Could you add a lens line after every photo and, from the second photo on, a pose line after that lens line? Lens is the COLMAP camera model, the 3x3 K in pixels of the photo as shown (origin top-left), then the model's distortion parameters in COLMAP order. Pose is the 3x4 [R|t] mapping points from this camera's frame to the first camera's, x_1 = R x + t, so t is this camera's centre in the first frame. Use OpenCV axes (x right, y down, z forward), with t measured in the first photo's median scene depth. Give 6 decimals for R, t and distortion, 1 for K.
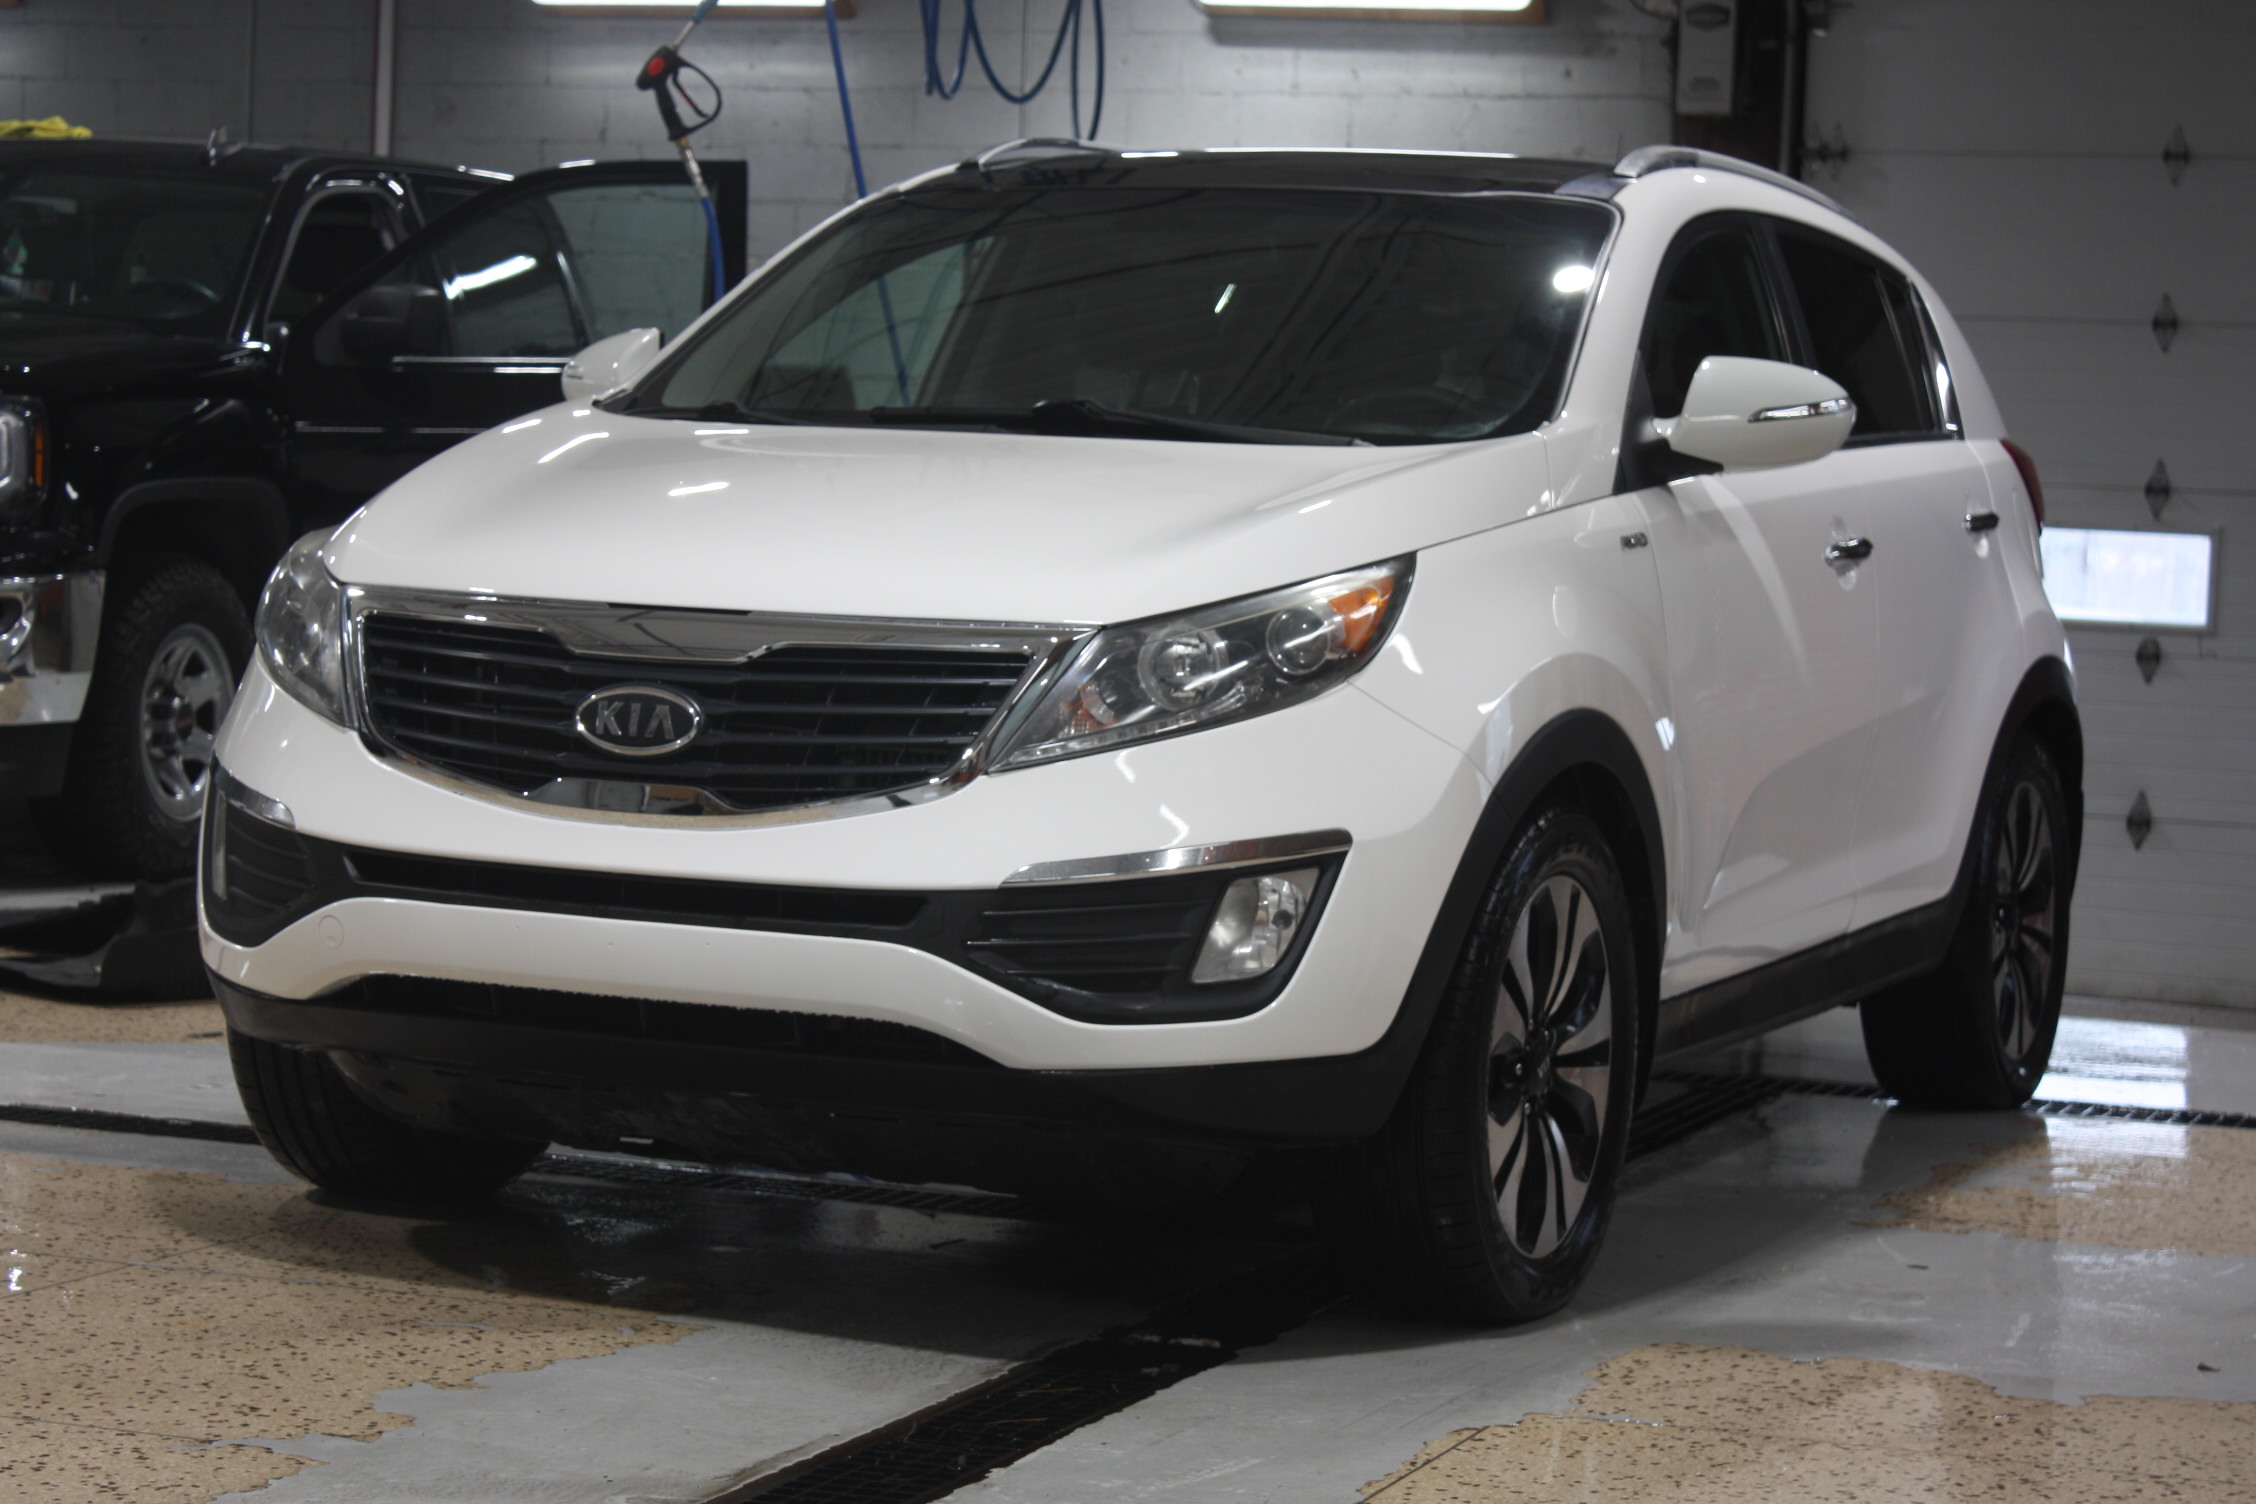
lens RADIAL K [[5145.1, 0, 1129.2], [0, 5145.1, 737.4], [0, 0, 1]] dist [0.083504, 0.000000]
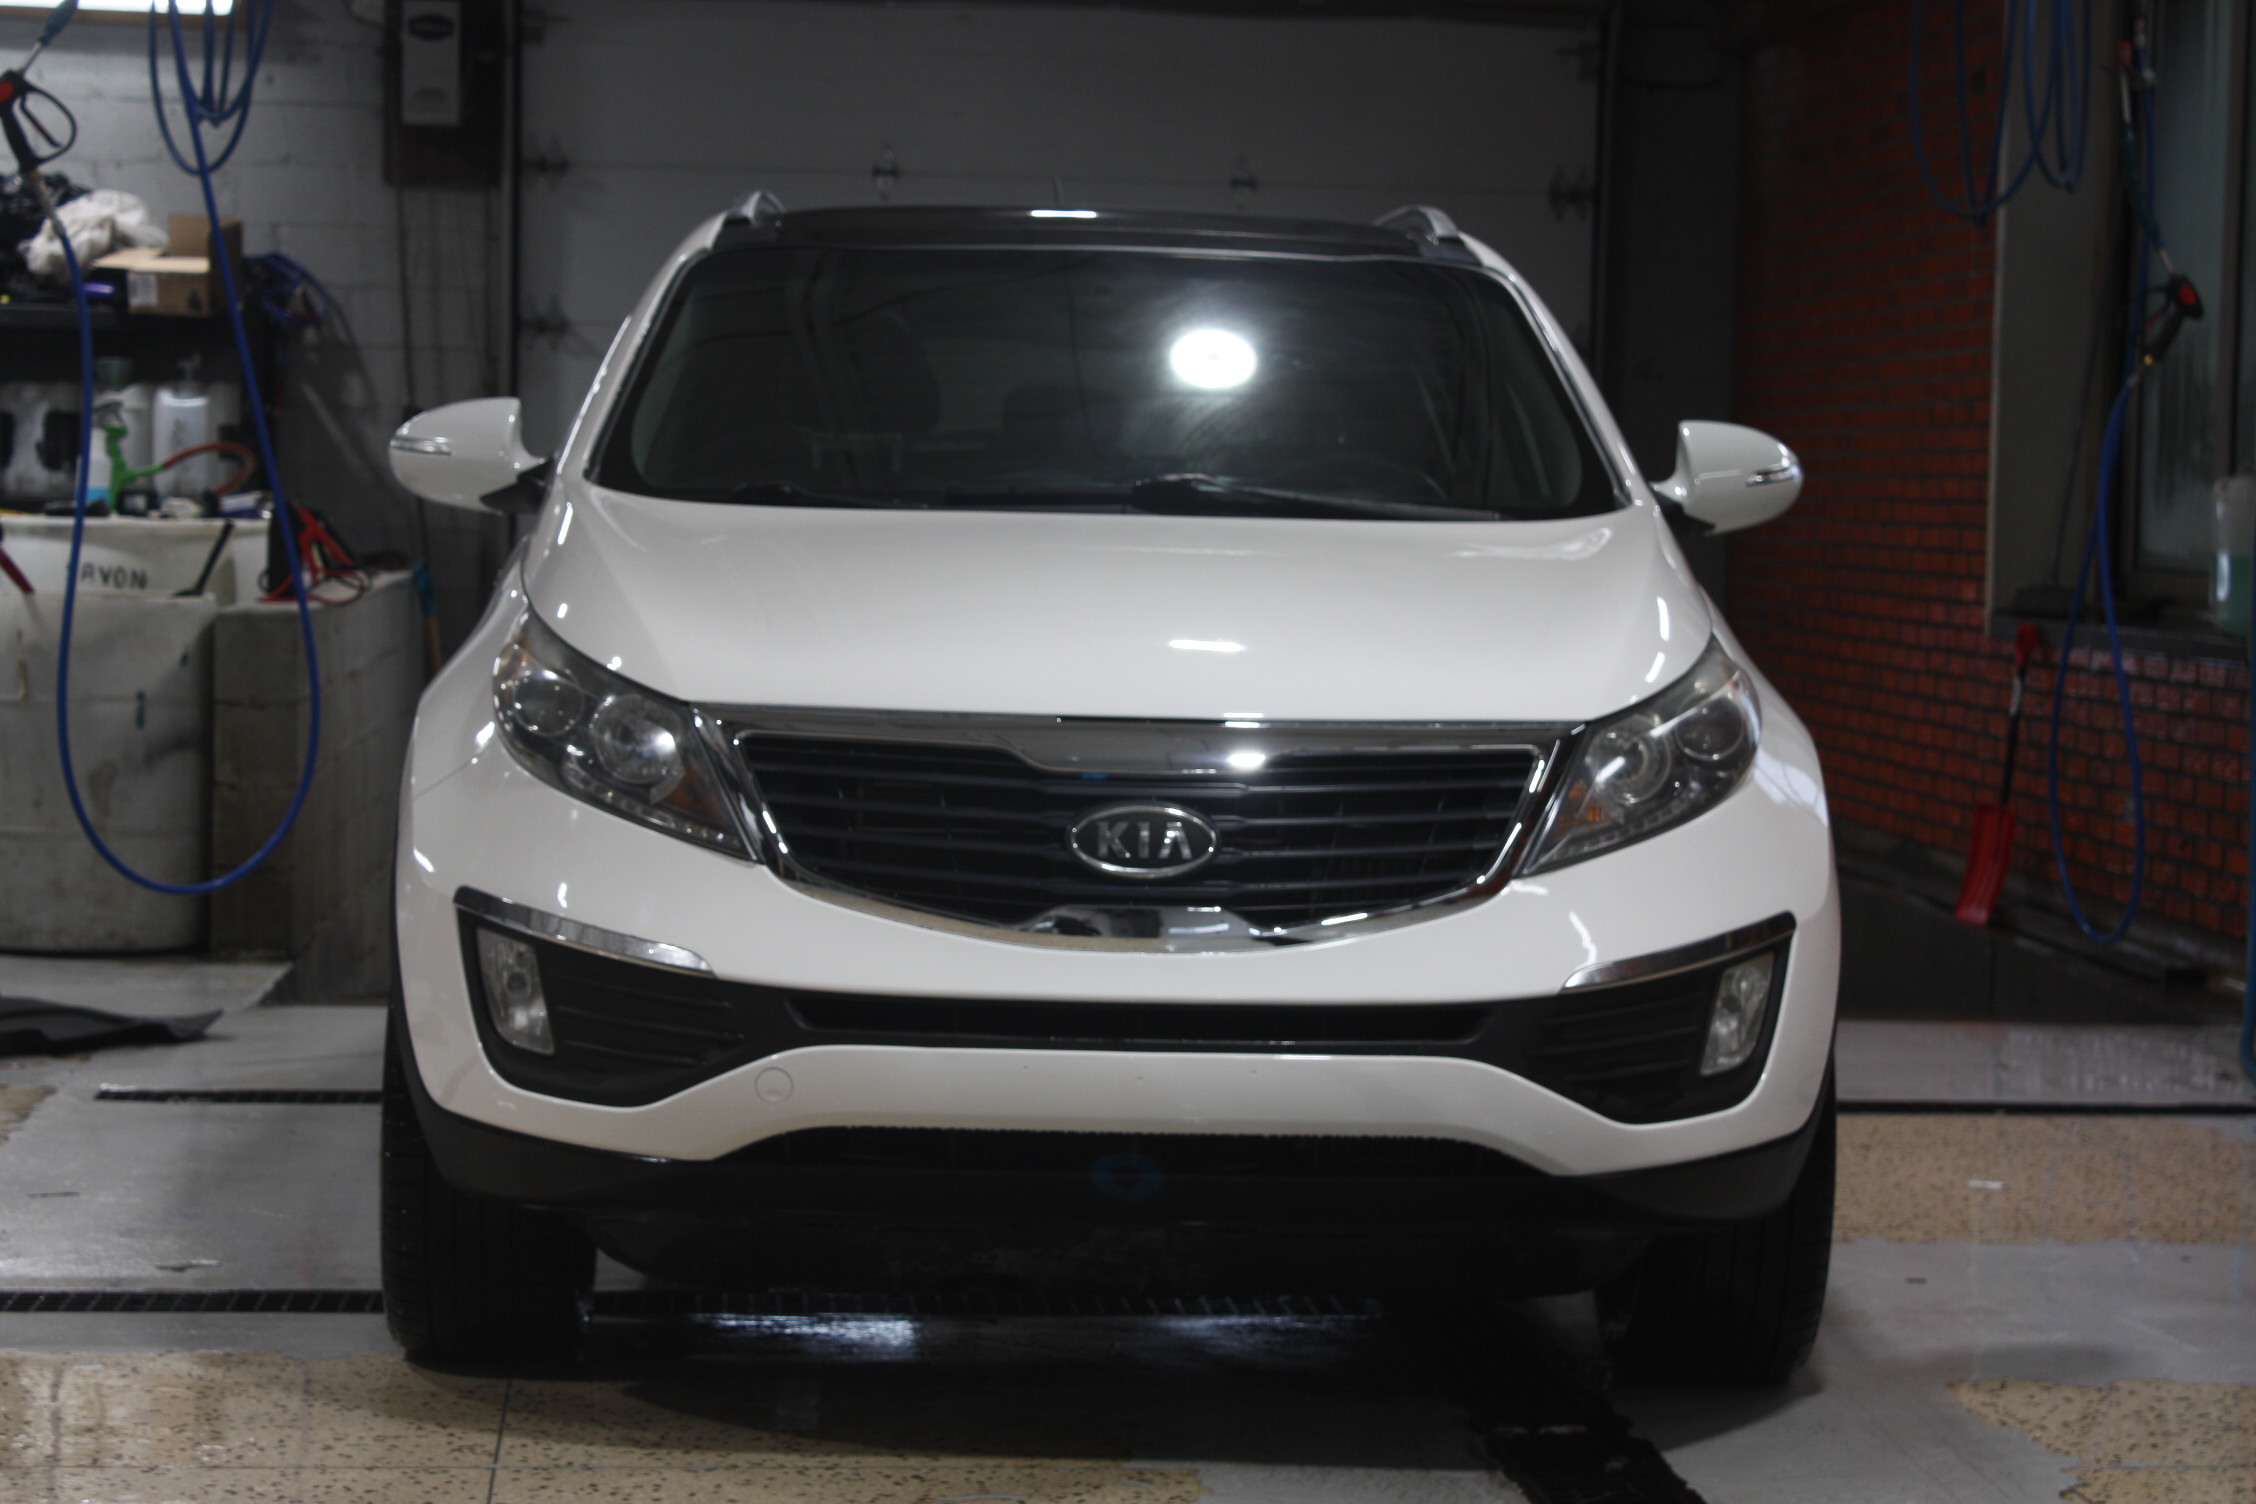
lens RADIAL K [[4988.2, 0, 1127.6], [0, 4988.2, 761.5], [0, 0, 1]] dist [-0.024083, 0.000000]
pose [[0.889111, -0.044311, 0.455543, -0.498948], [0.036672, 0.998999, 0.025599, -0.040099], [-0.456221, -0.006055, 0.889846, 0.181129]]
